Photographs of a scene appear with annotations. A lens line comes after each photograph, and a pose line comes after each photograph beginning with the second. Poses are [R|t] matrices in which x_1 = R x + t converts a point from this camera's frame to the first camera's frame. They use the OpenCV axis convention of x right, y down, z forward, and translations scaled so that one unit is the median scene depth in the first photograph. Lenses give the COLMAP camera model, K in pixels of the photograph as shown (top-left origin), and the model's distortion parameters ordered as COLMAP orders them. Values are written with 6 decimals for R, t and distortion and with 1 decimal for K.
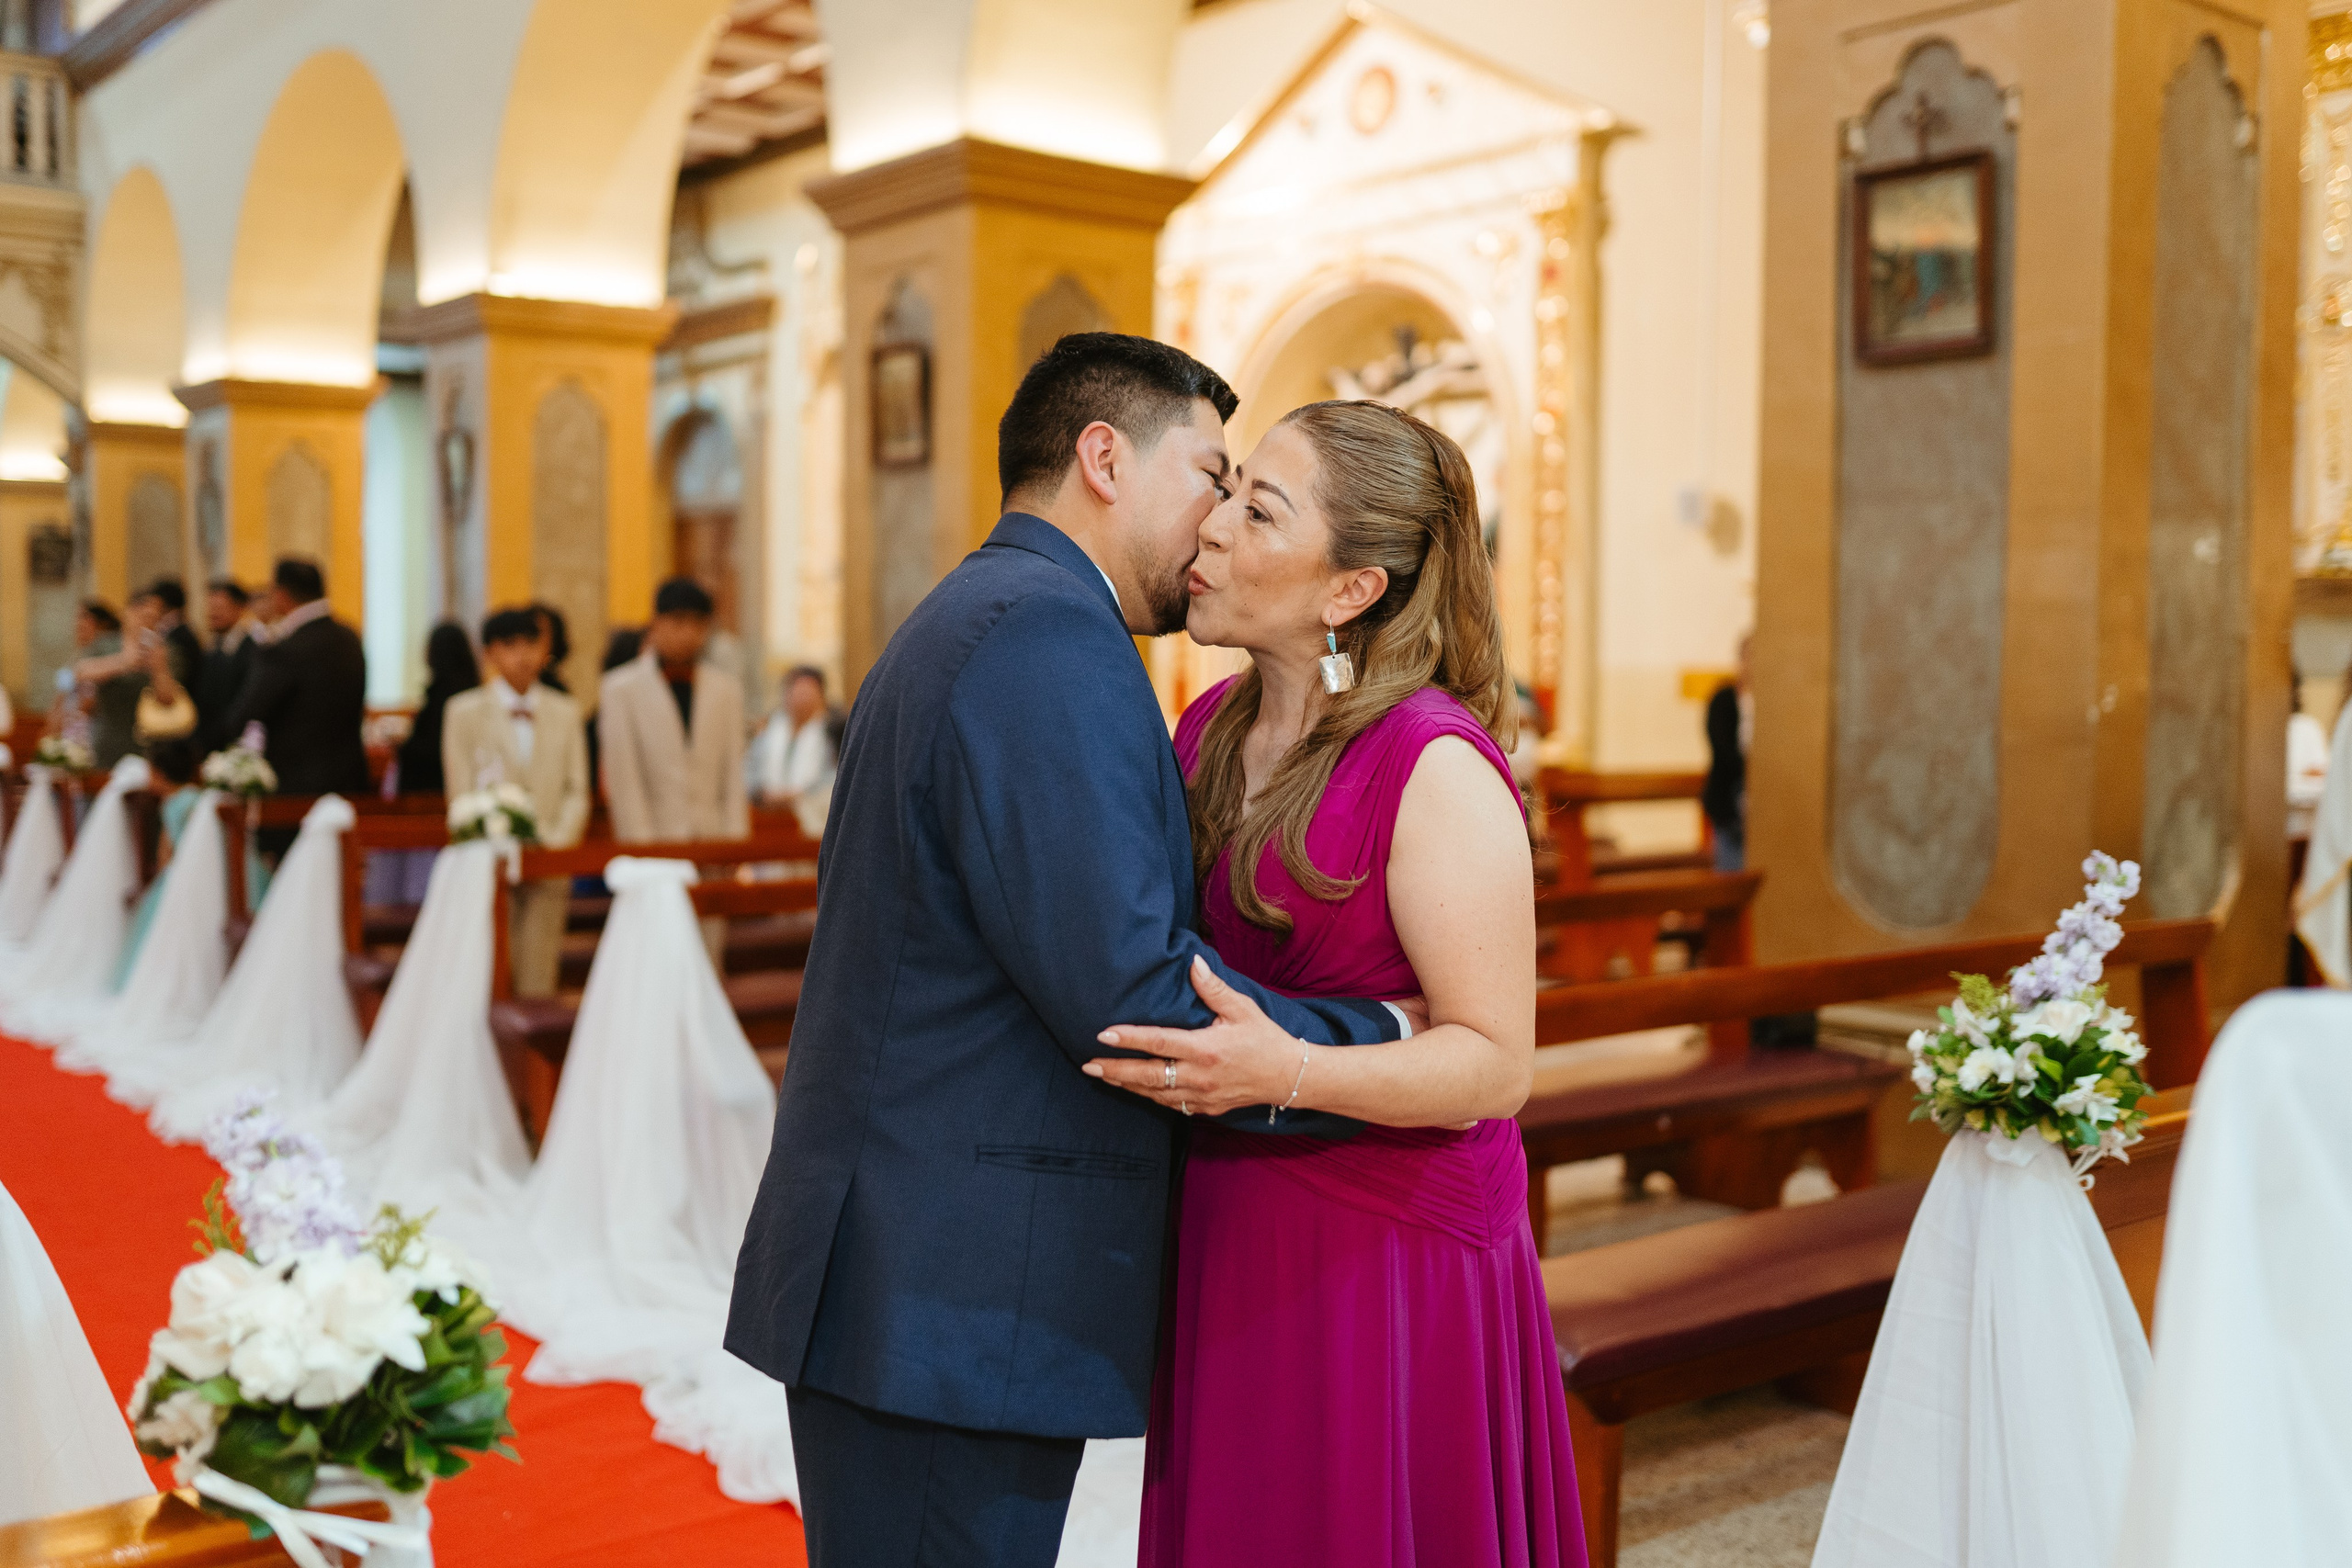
lens RADIAL K [[2338.2, 0, 1105.5], [0, 2338.2, 749.9], [0, 0, 1]] dist [0.001783, 0.003855]
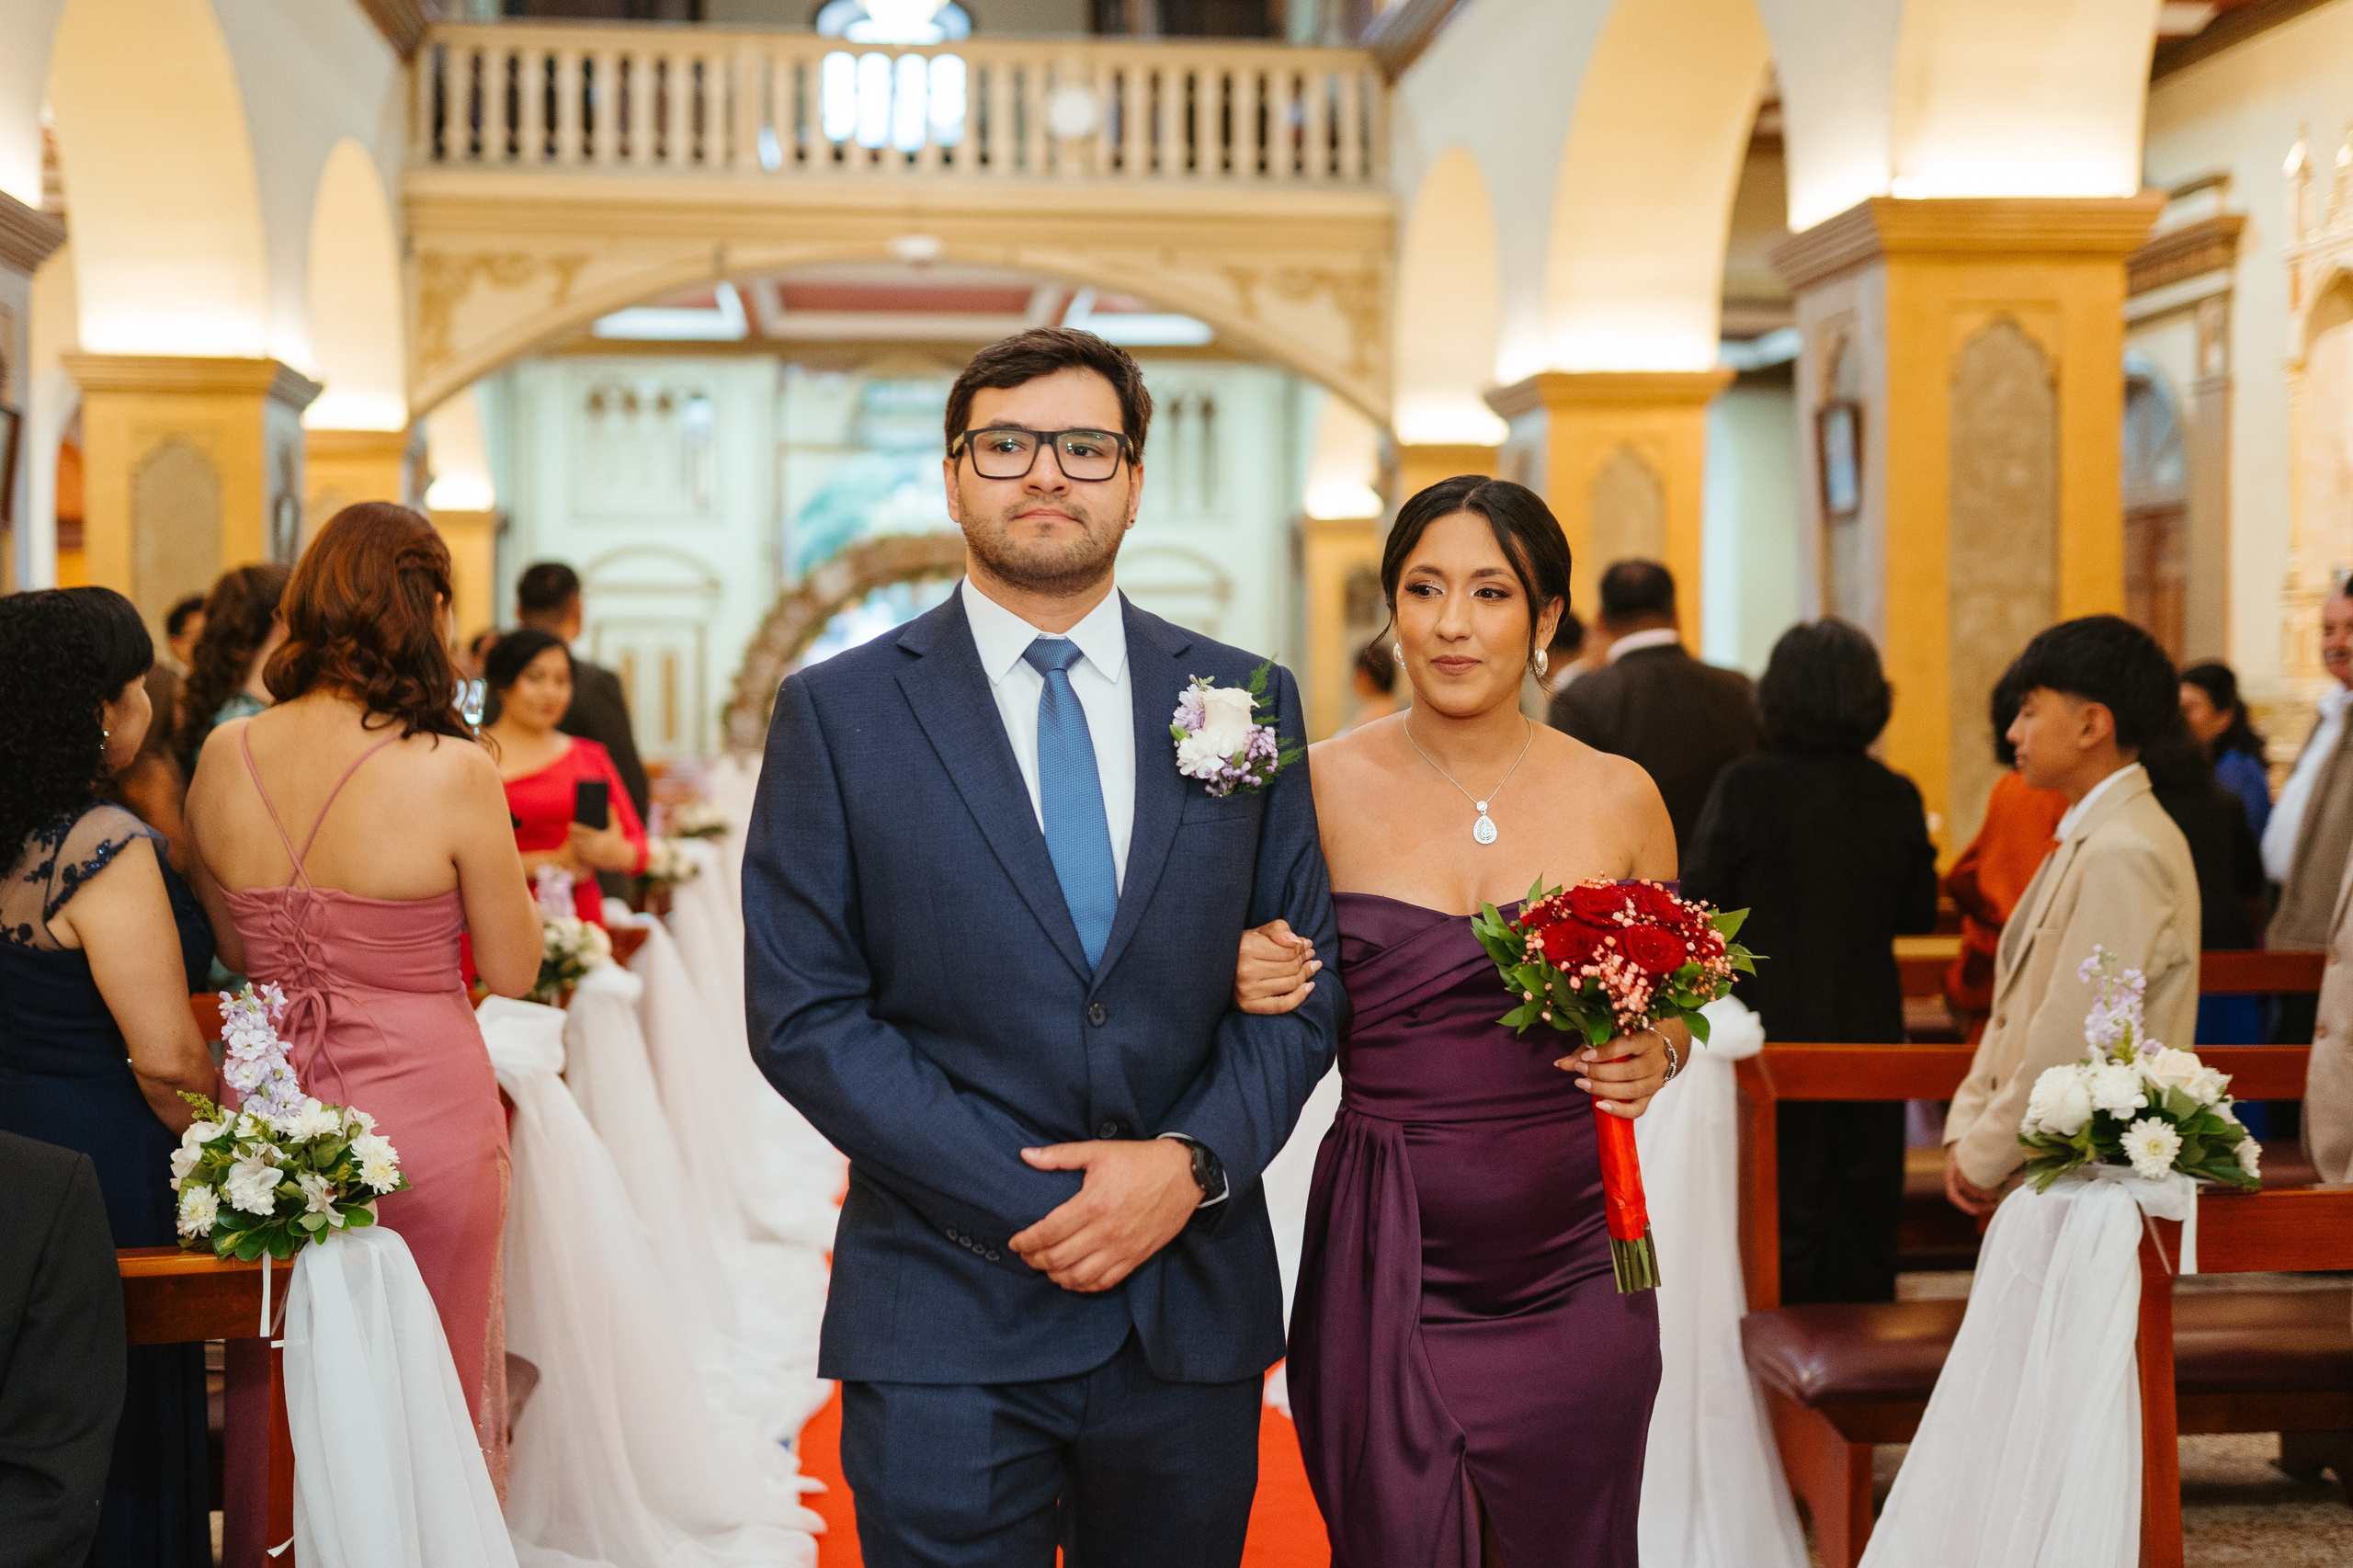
lens RADIAL K [[2339.4, 0, 1106.0], [0, 2339.4, 749.9], [0, 0, 1]] dist [0.001783, 0.003855]
pose [[0.855173, 0.000672, -0.518343, -0.094546], [-0.009356, 0.999856, -0.014139, -0.013863], [0.518259, 0.016941, 0.855056, 0.255471]]
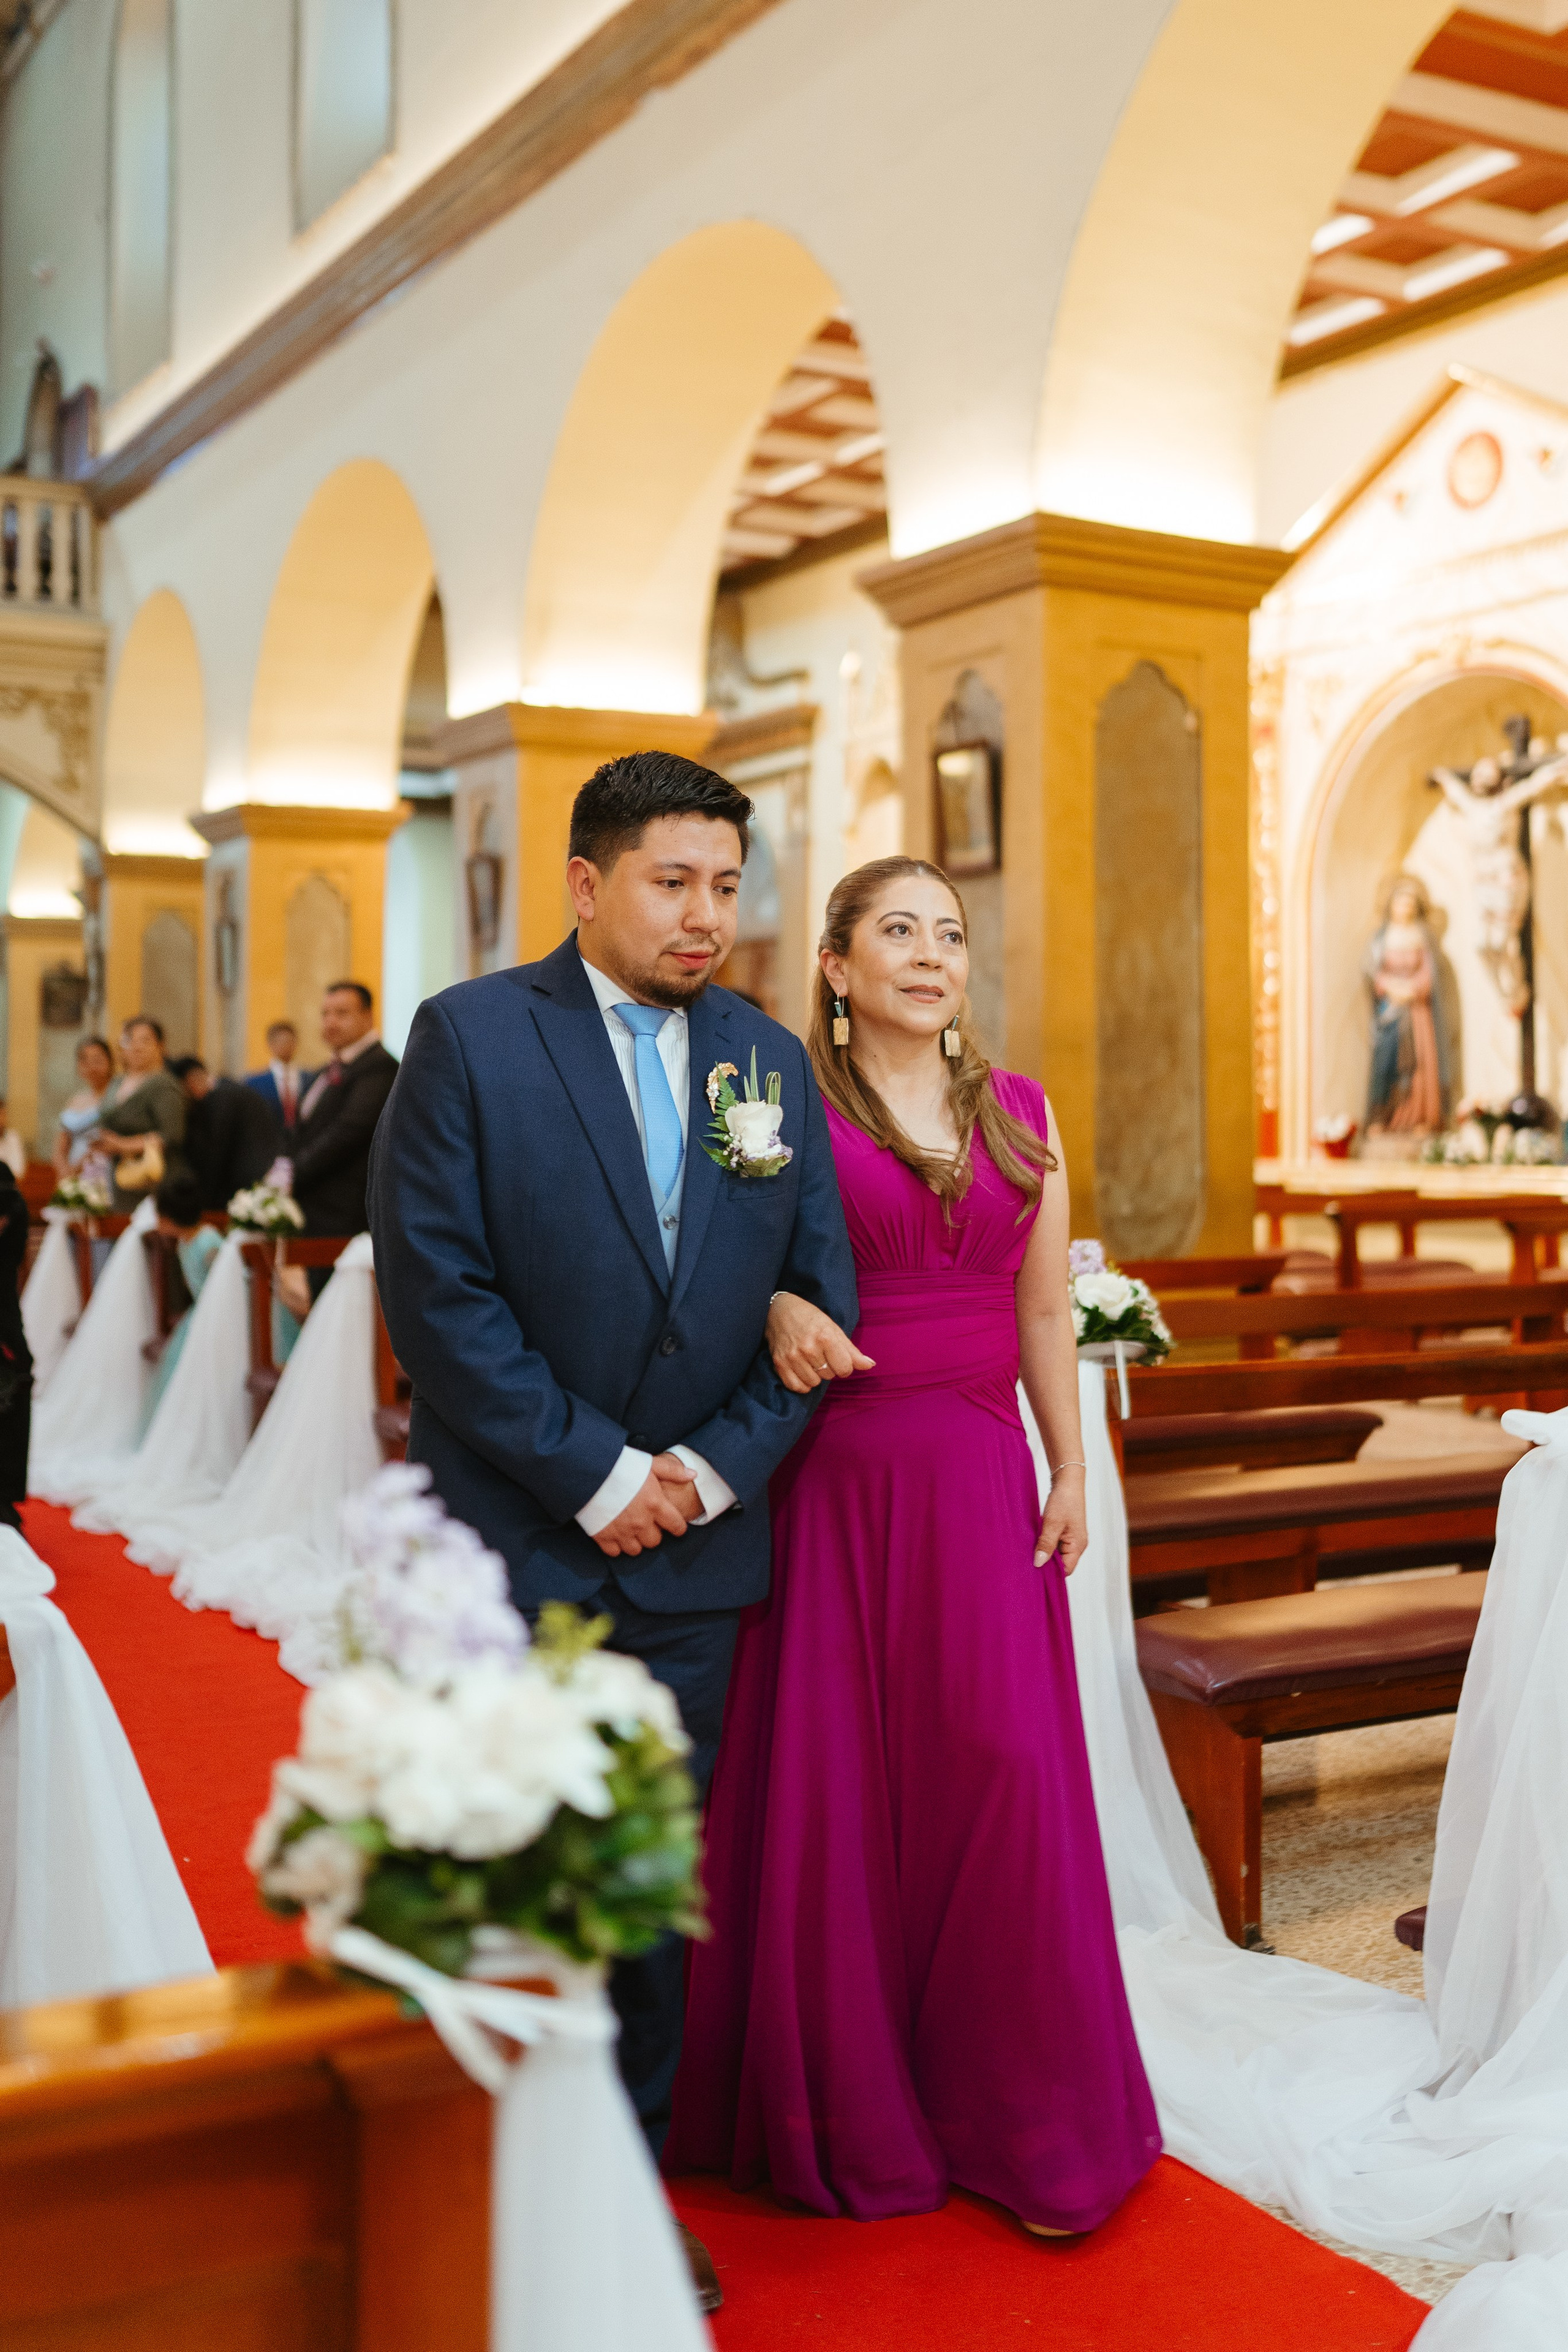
lens RADIAL K [[2553.3, 0, 882.7], [0, 2553.3, 1006.4], [0, 0, 1]] dist [-0.016956, -0.028479]
pose [[0.994010, -0.013351, -0.108470, -0.009996], [0.004861, 0.996929, -0.078155, 0.005647], [0.109180, 0.077160, 0.991023, 0.011111]]
